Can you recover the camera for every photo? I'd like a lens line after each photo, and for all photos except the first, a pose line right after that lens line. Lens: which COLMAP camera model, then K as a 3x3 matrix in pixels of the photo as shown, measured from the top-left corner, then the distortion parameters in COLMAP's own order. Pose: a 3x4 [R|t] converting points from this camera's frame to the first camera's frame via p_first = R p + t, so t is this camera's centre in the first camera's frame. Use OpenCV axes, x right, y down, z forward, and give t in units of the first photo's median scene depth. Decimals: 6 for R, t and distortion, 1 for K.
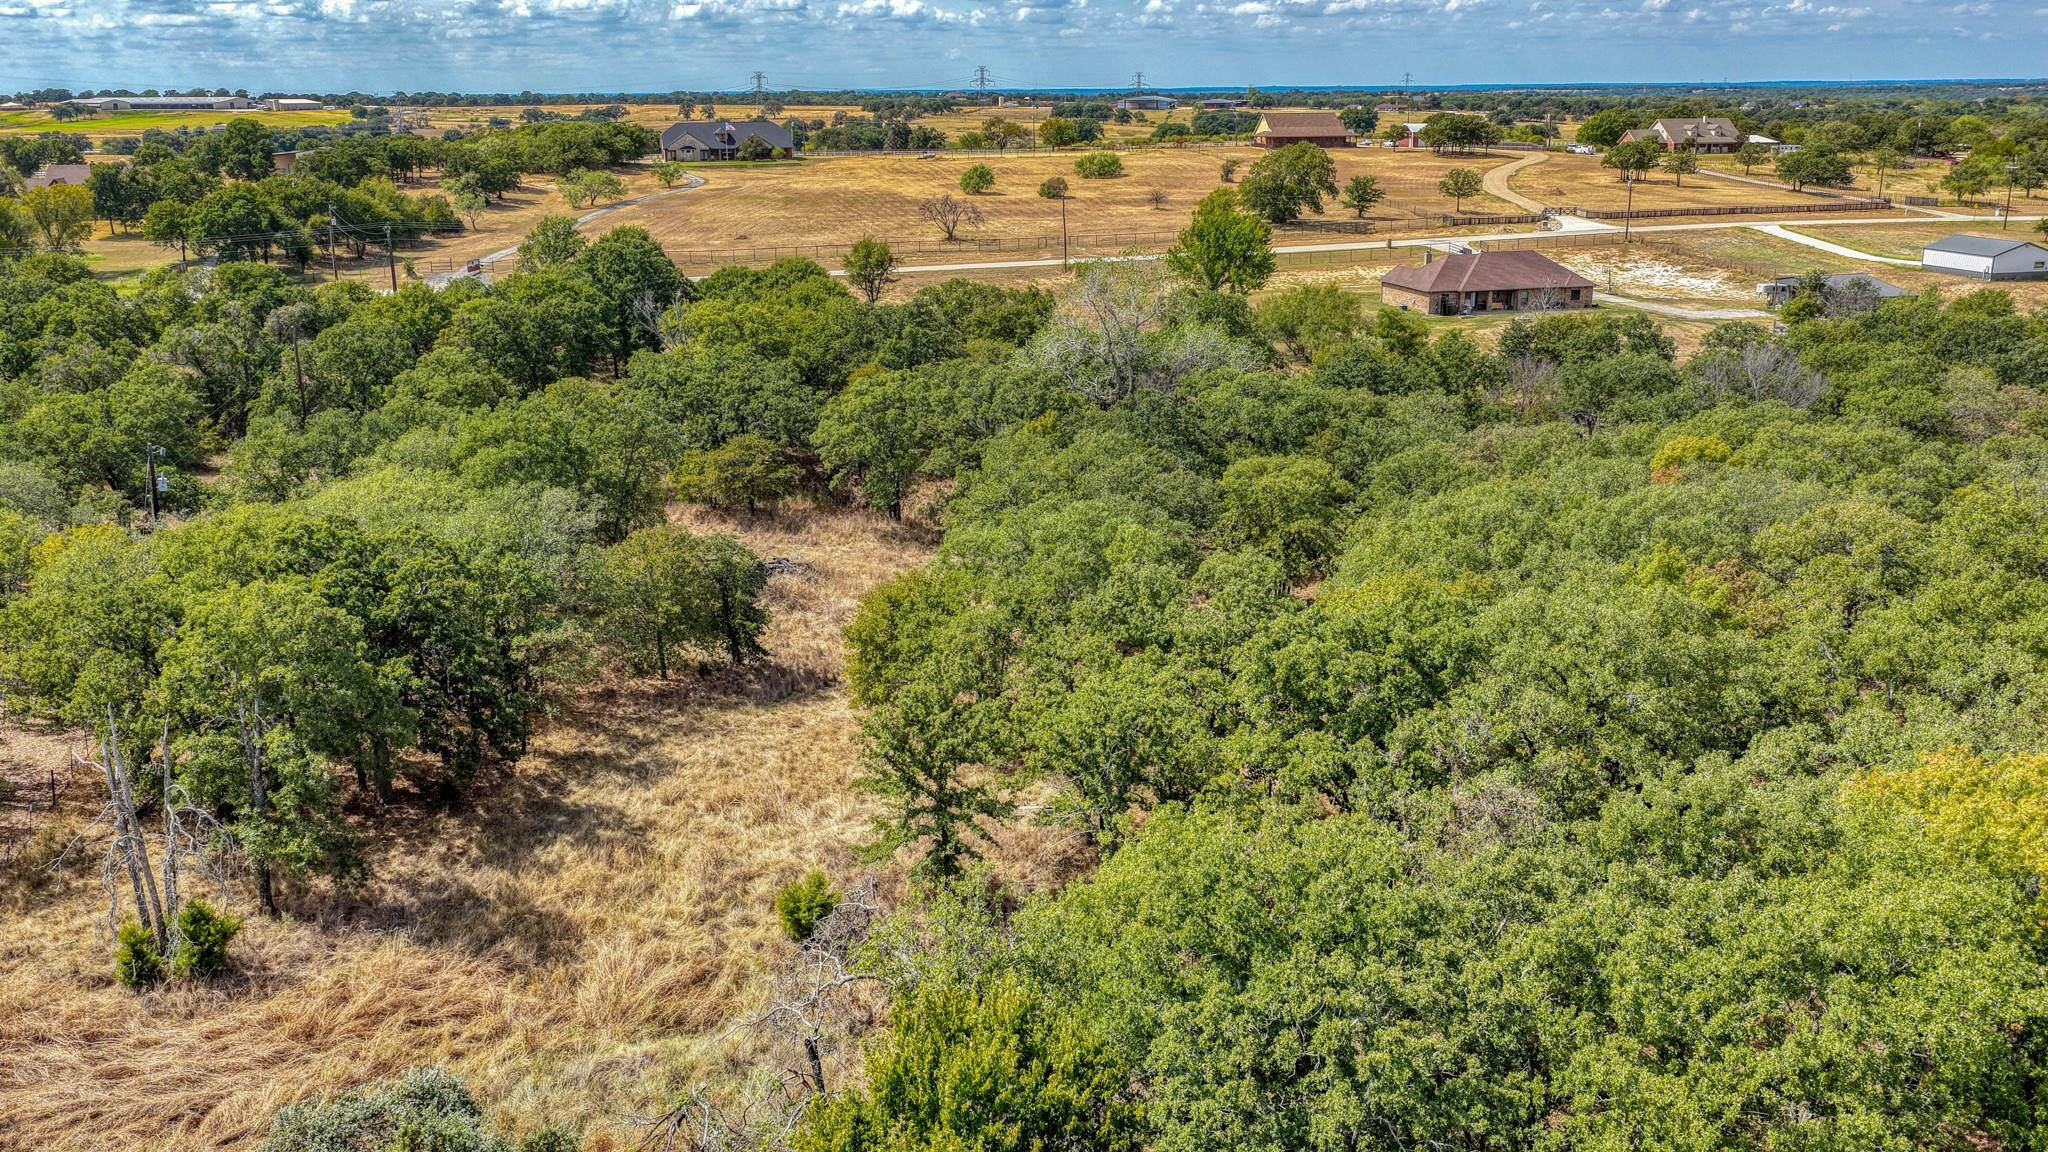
lens RADIAL K [[1690.4, 0, 1018.5], [0, 1690.4, 589.8], [0, 0, 1]] dist [-0.017981, 0.040345]
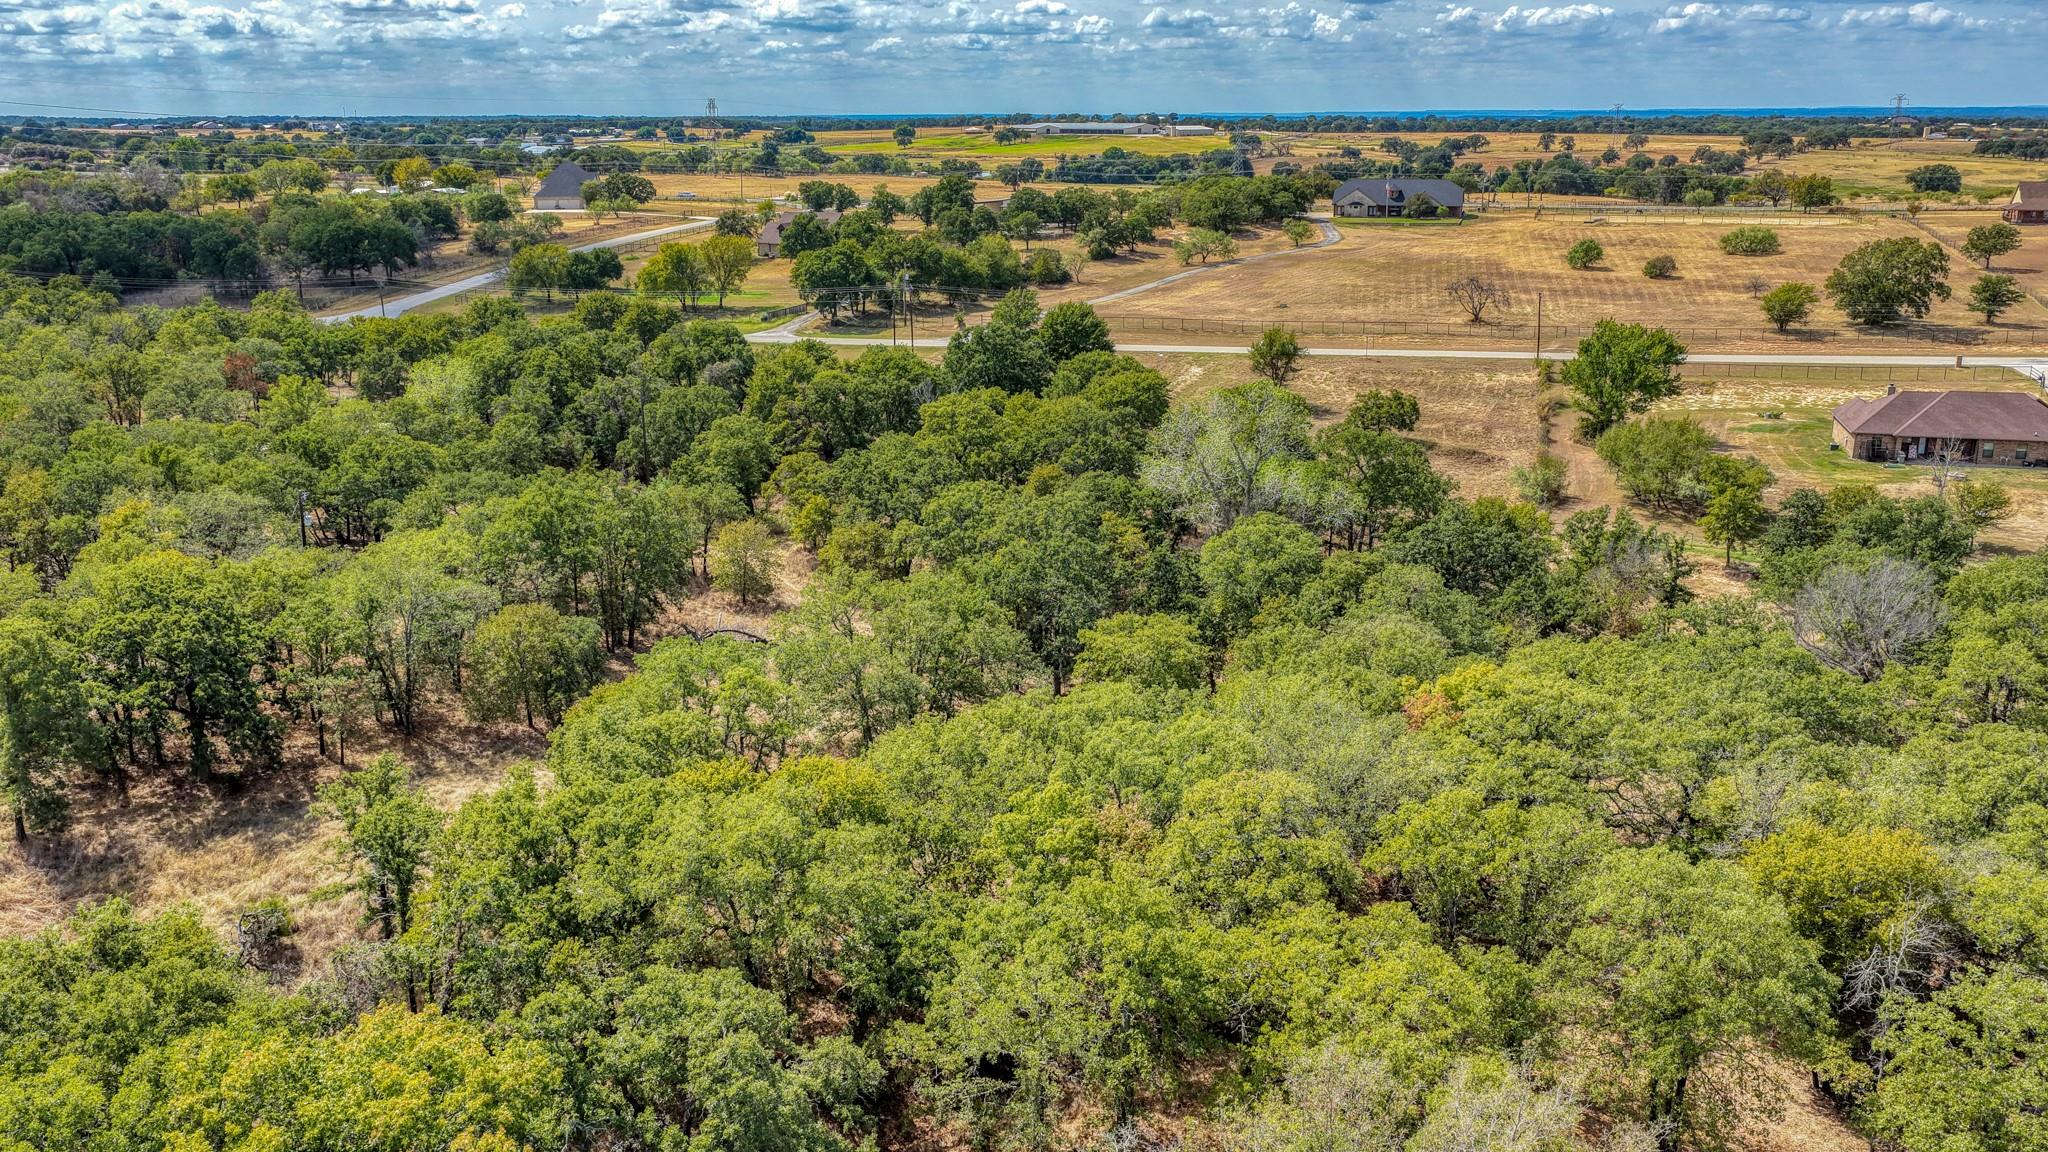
lens RADIAL K [[1690.4, 0, 1020.8], [0, 1690.4, 572.9], [0, 0, 1]] dist [-0.017981, 0.040345]
pose [[0.863656, 0.135191, -0.485615, 0.188791], [-0.144035, 0.989385, 0.019274, -0.037160], [0.483065, 0.053300, 0.873960, 0.022257]]
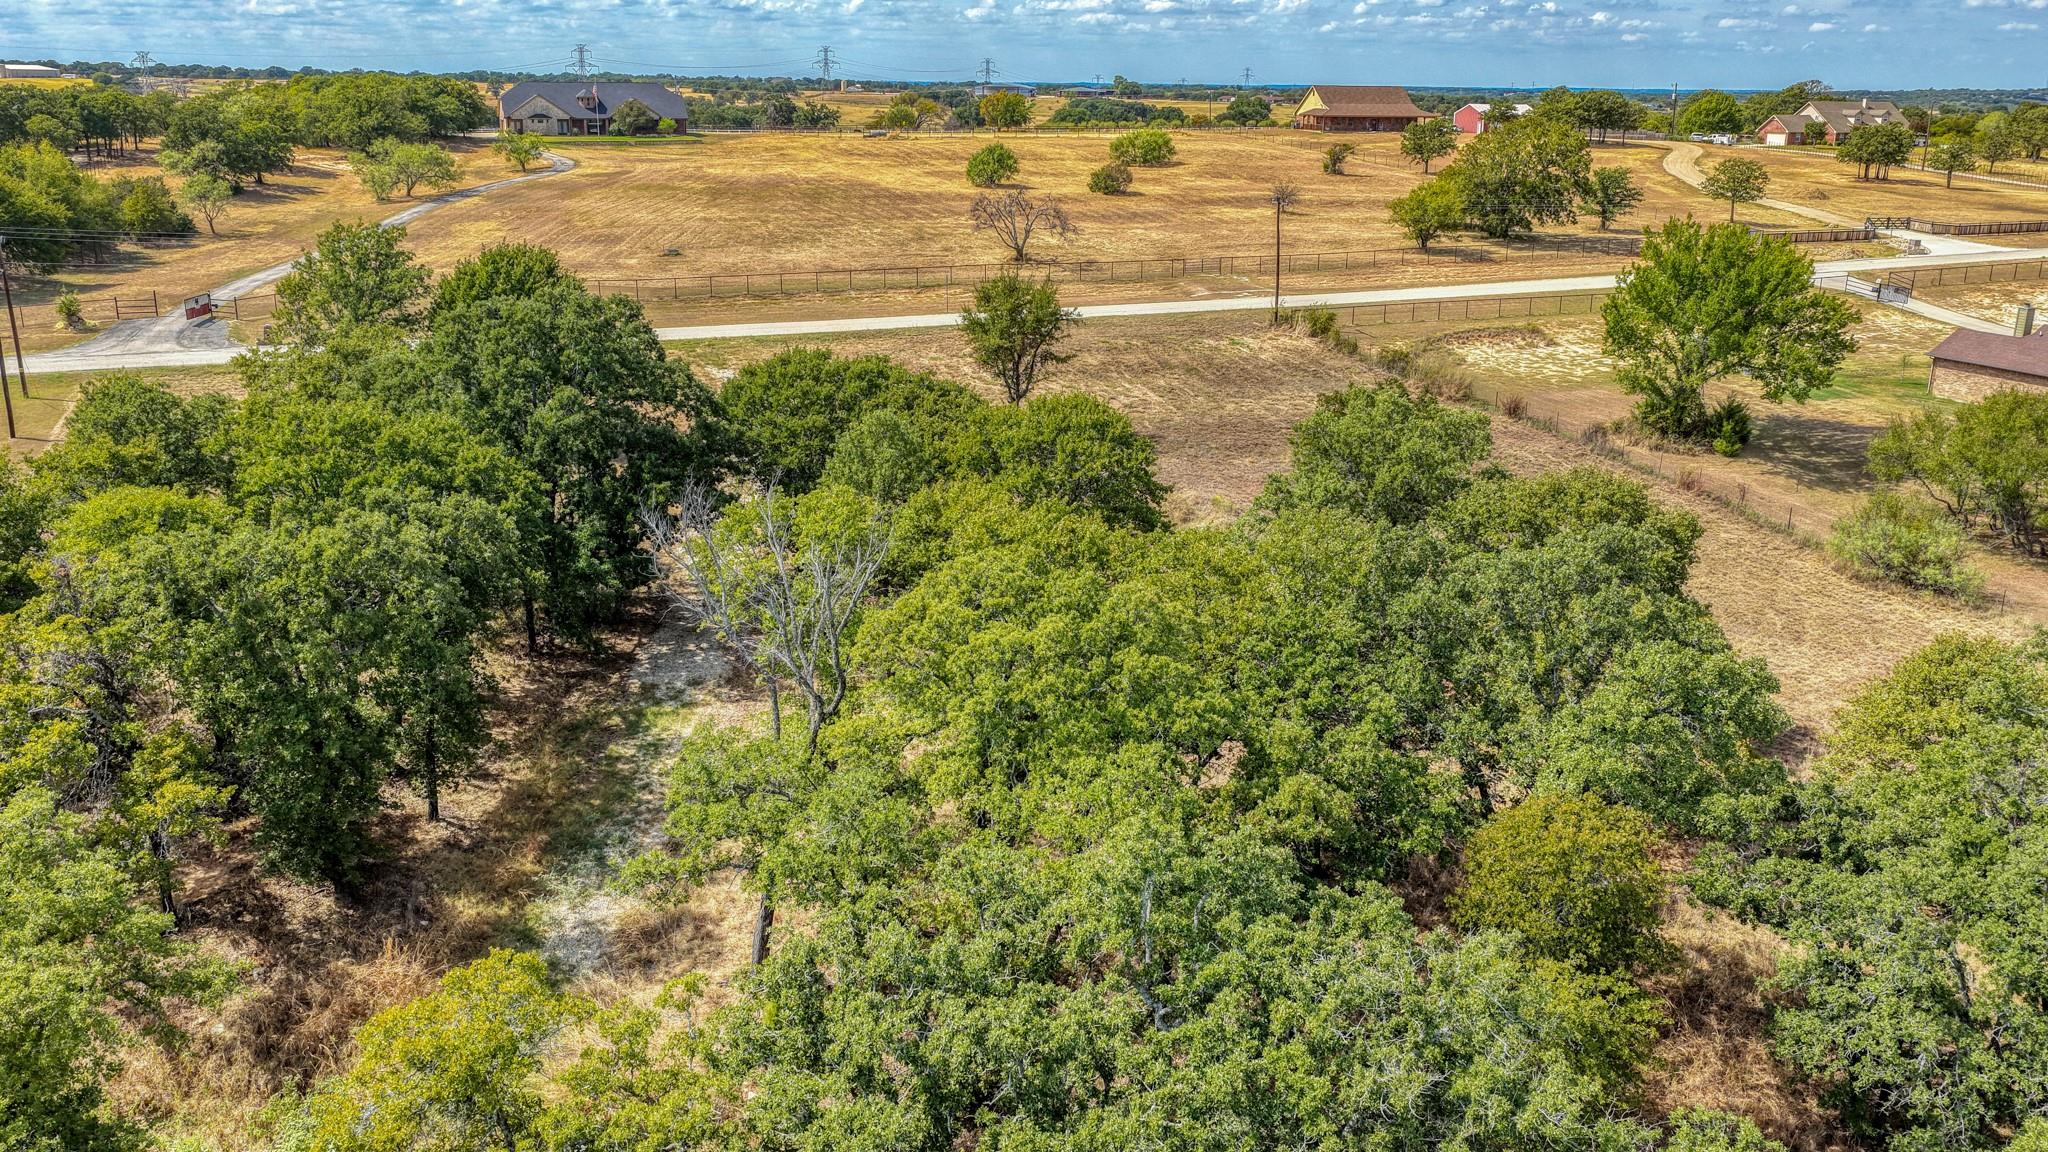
lens RADIAL K [[1690.4, 0, 1028.1], [0, 1690.4, 570.1], [0, 0, 1]] dist [-0.017981, 0.040345]
pose [[0.993173, -0.013278, 0.115891, -0.092091], [0.014160, 0.999877, -0.006796, -0.075467], [-0.115787, 0.008391, 0.993239, 0.325719]]
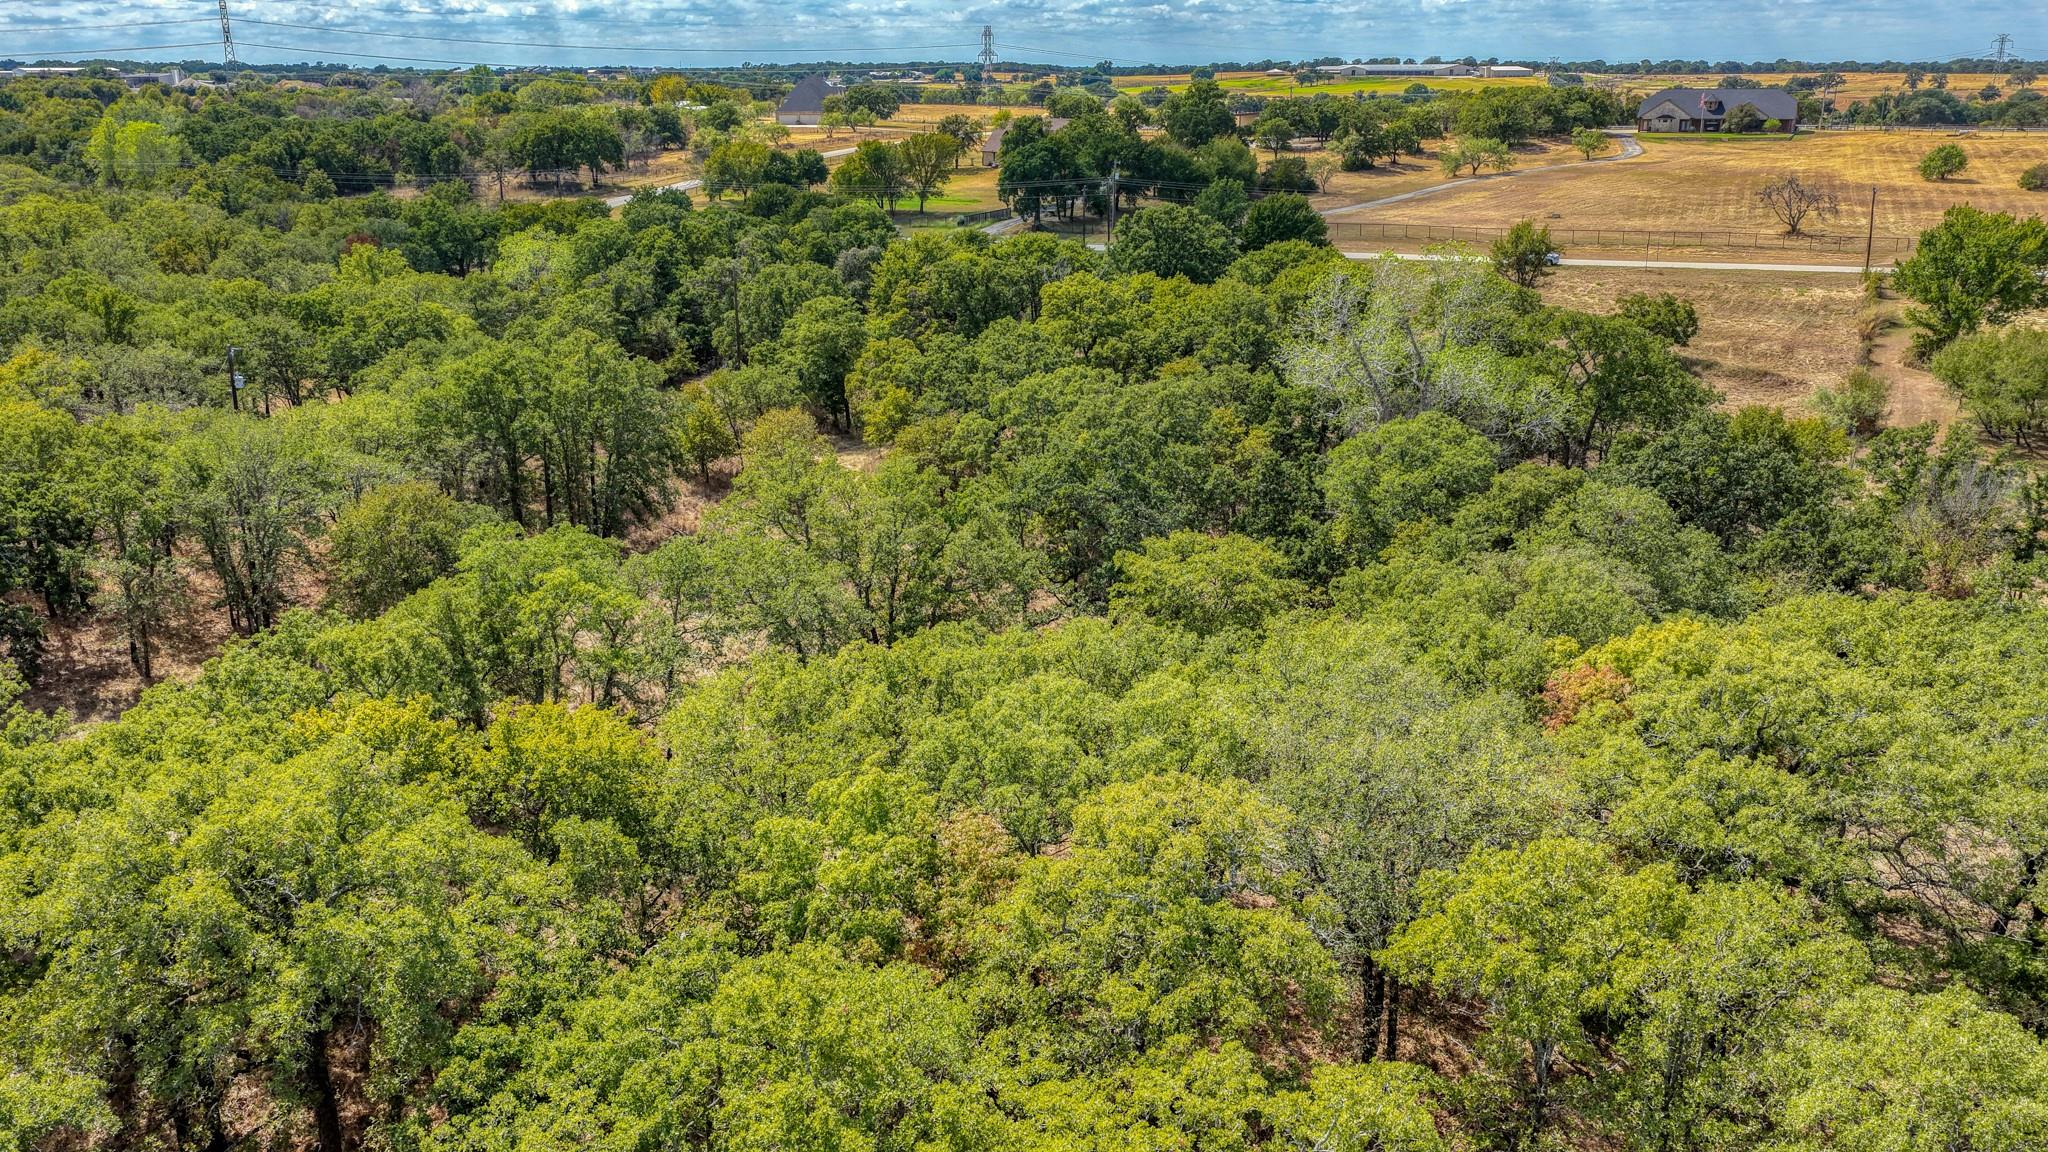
lens RADIAL K [[1690.4, 0, 1023.1], [0, 1690.4, 574.7], [0, 0, 1]] dist [-0.017981, 0.040345]
pose [[0.760846, 0.188809, -0.620858, 0.175972], [-0.183535, 0.980284, 0.073197, -0.032890], [0.622438, 0.058258, 0.780498, 0.127174]]
